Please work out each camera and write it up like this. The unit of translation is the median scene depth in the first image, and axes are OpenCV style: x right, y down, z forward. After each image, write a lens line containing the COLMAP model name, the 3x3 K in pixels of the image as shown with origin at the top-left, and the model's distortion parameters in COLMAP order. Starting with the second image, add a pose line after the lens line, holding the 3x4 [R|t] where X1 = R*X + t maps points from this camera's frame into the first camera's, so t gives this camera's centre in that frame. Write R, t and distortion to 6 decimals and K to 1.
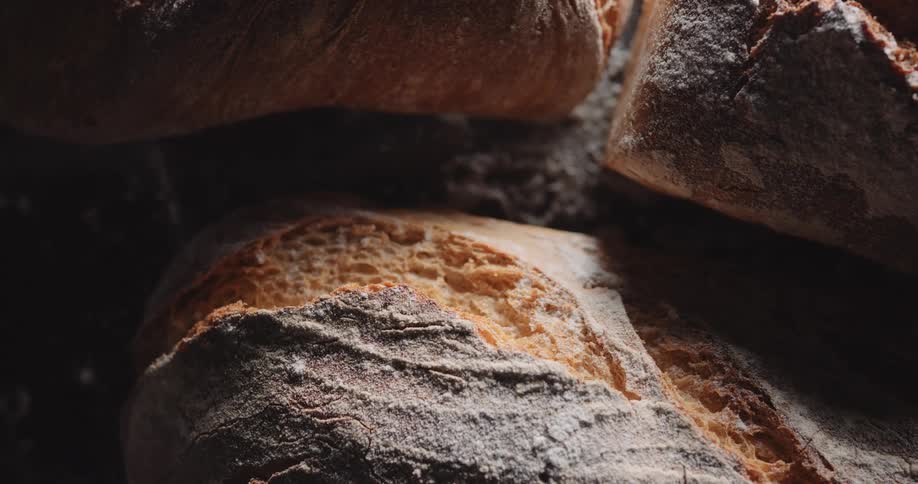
lens RADIAL K [[1544.3, 0, 459.0], [0, 1544.3, 242.0], [0, 0, 1]] dist [0.014382, 0.097407]
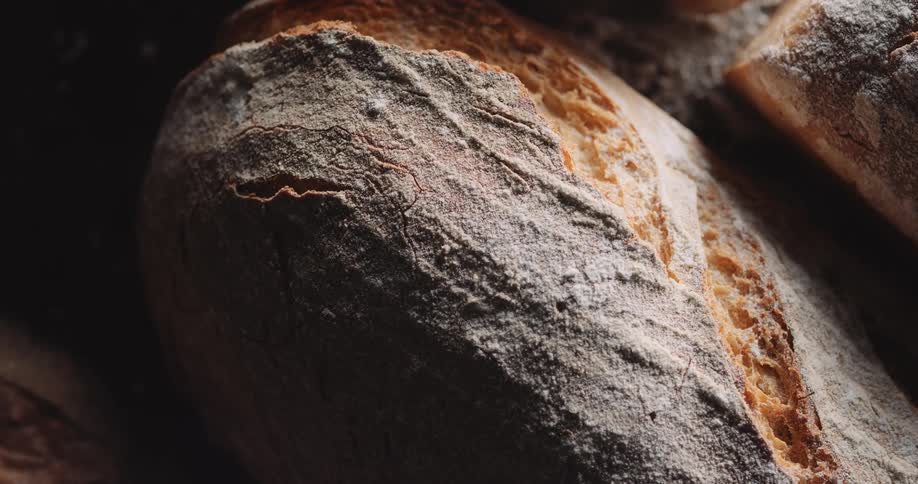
lens RADIAL K [[1544.3, 0, 459.0], [0, 1544.3, 242.0], [0, 0, 1]] dist [0.014382, 0.097407]
pose [[0.899625, 0.435105, 0.036852, -0.057208], [-0.434507, 0.900366, -0.023325, 0.163362], [-0.043329, 0.004971, 0.999048, 0.013911]]
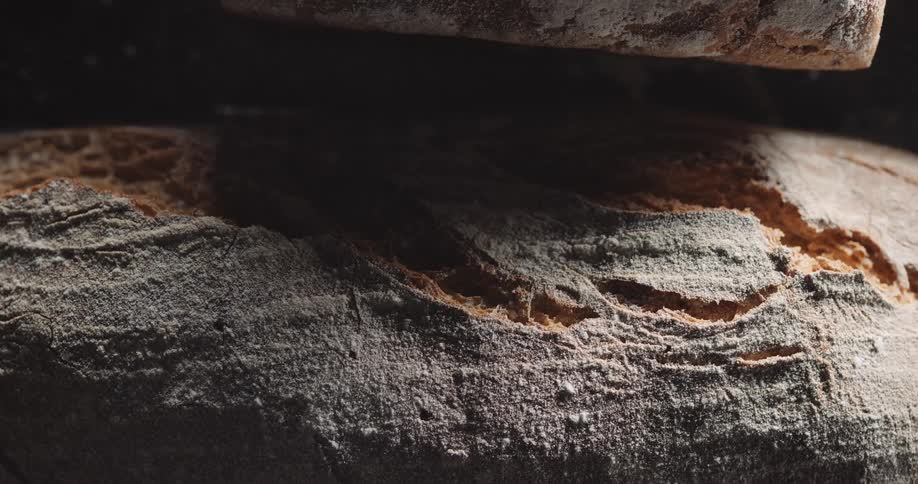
lens RADIAL K [[1544.3, 0, 459.0], [0, 1544.3, 242.0], [0, 0, 1]] dist [0.014382, 0.097407]
pose [[0.977919, -0.208986, 0.000292, 0.219579], [0.208637, 0.976205, -0.059105, 0.188524], [0.012067, 0.057861, 0.998252, -0.033019]]
